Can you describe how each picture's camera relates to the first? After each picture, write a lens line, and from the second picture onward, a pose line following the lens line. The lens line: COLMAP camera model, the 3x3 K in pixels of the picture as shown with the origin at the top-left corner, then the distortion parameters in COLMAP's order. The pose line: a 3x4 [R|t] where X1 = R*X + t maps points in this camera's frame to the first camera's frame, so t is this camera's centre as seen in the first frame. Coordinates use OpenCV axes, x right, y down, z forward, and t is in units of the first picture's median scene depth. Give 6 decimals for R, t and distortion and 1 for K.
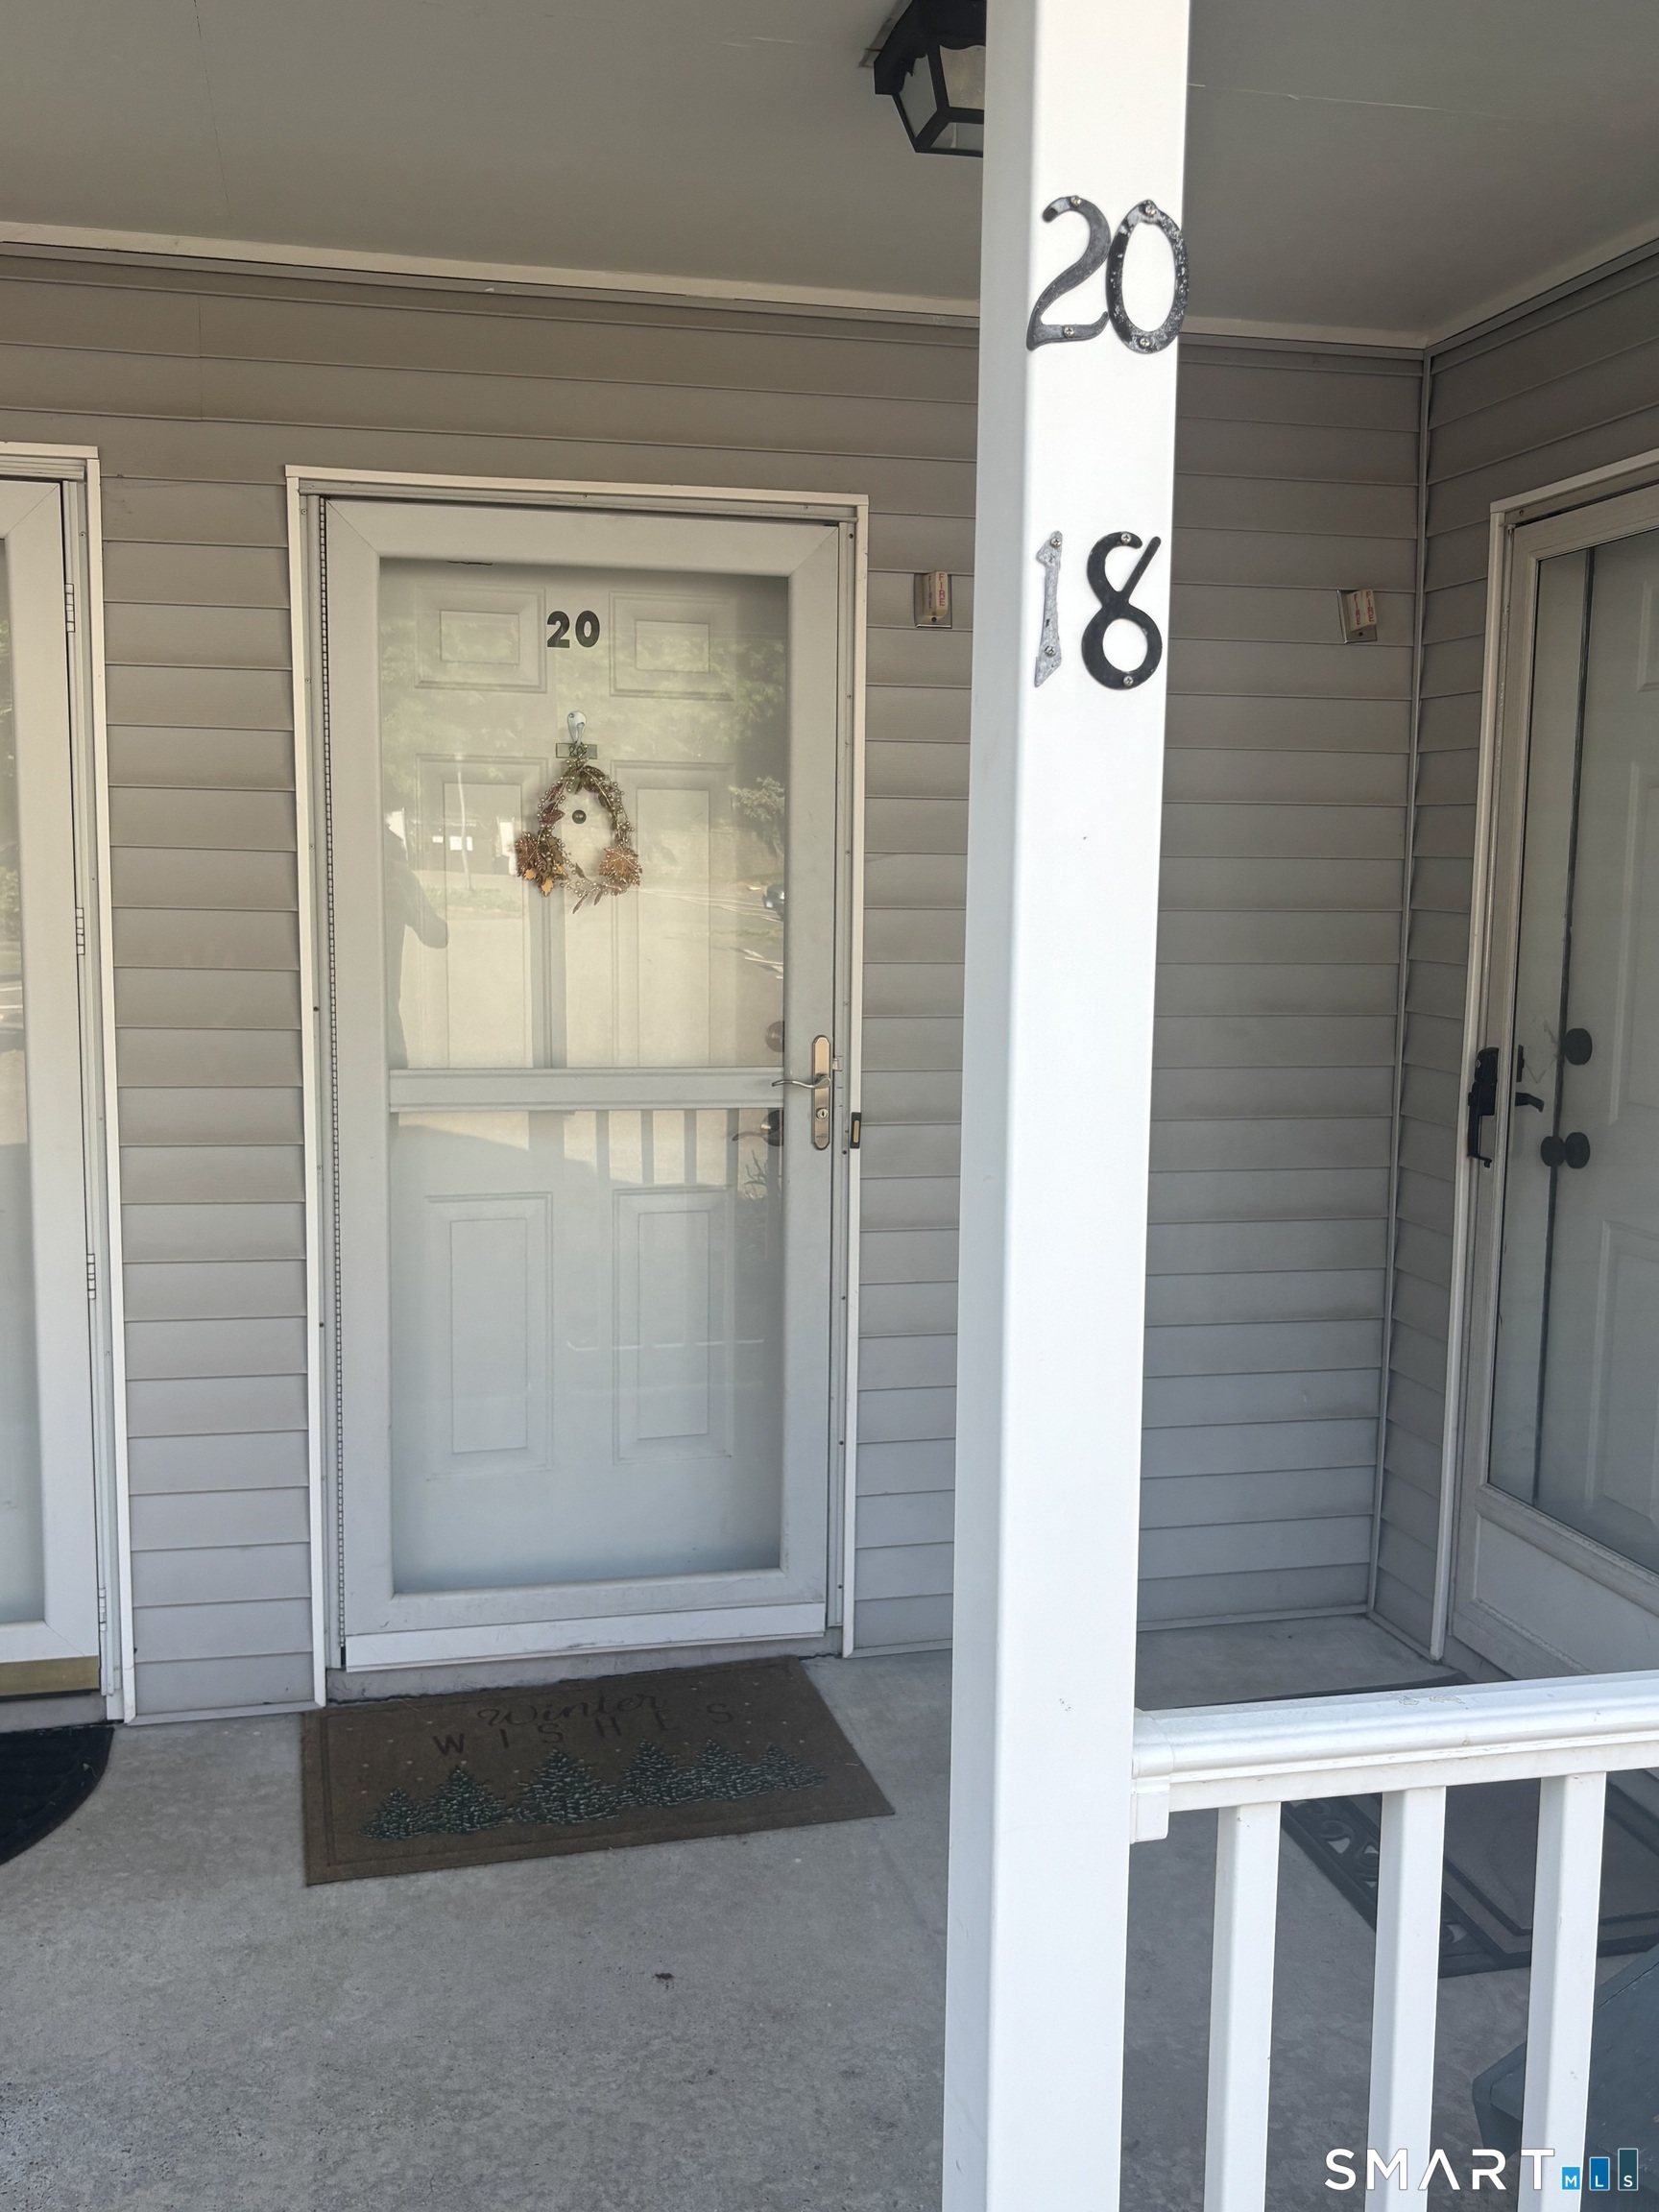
lens RADIAL K [[1991.6, 0, 828.3], [0, 1991.6, 1114.7], [0, 0, 1]] dist [0.024126, 0.003420]
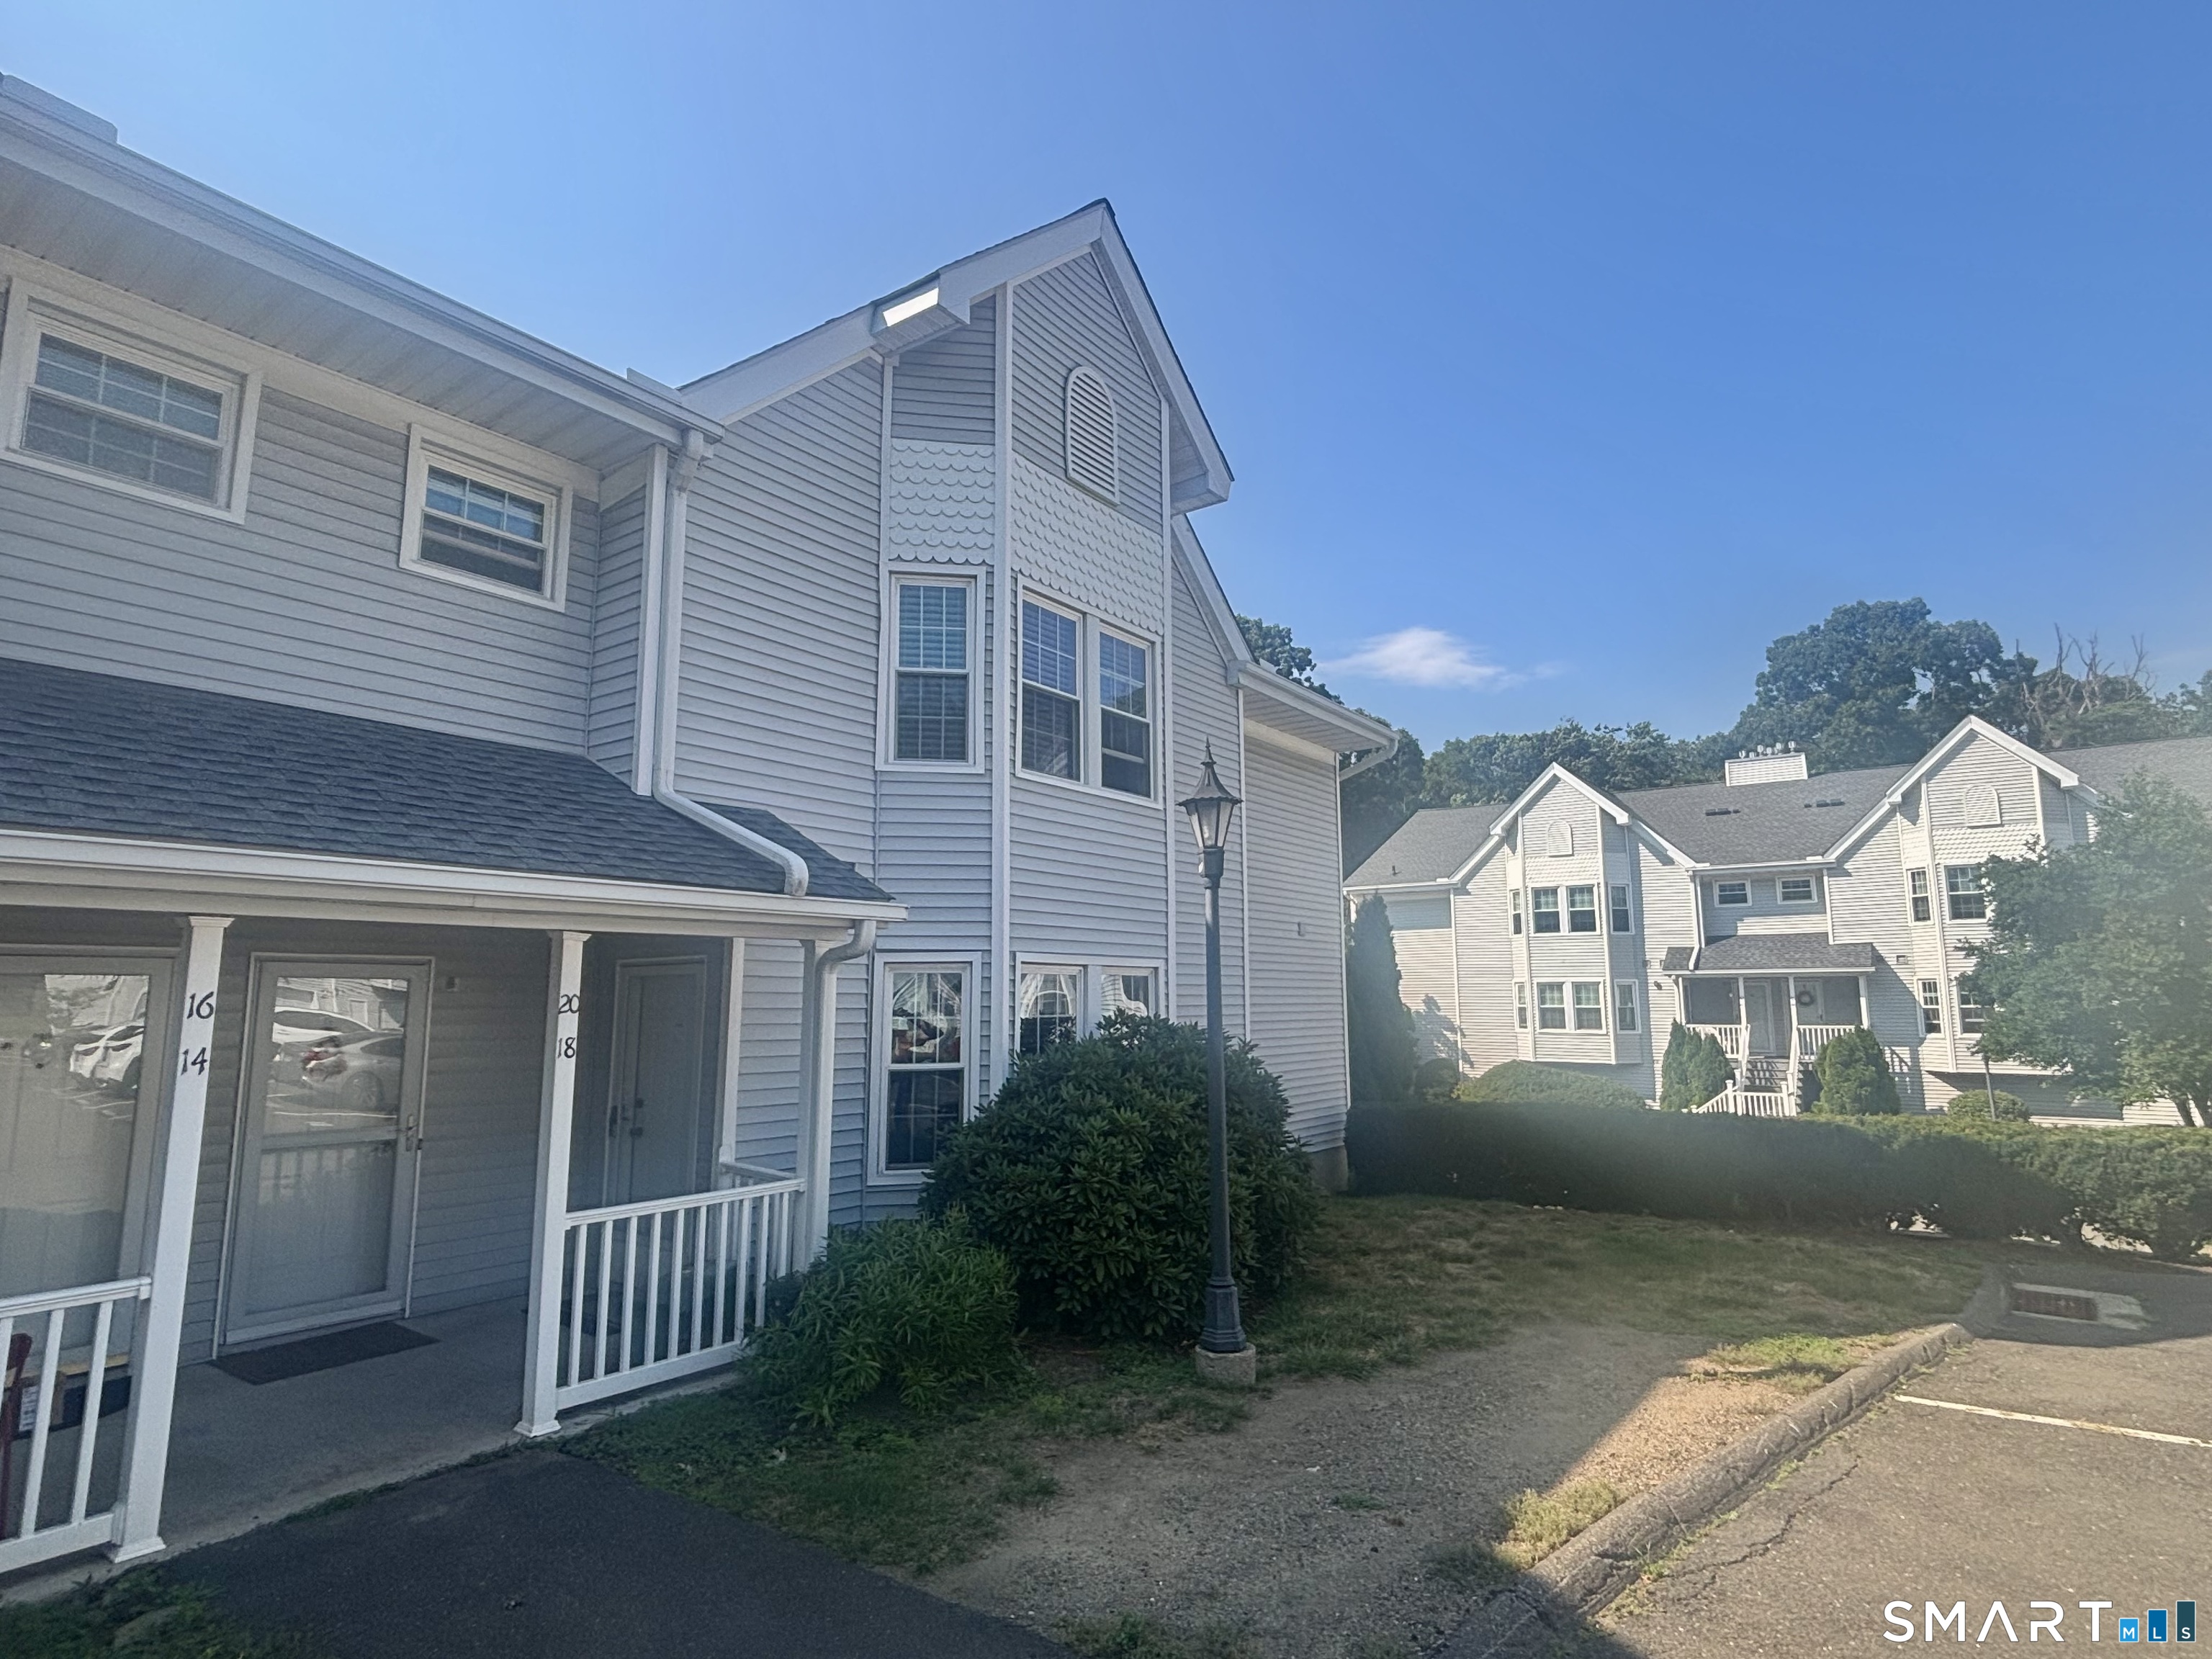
lens RADIAL K [[1157.3, 0, 1101.3], [0, 1157.3, 825.2], [0, 0, 1]] dist [-0.015645, -0.003323]
pose [[0.750678, 0.086619, 0.654965, -0.453356], [0.090792, 0.968437, -0.232135, 0.042255], [-0.654400, 0.233724, 0.719120, -1.291988]]
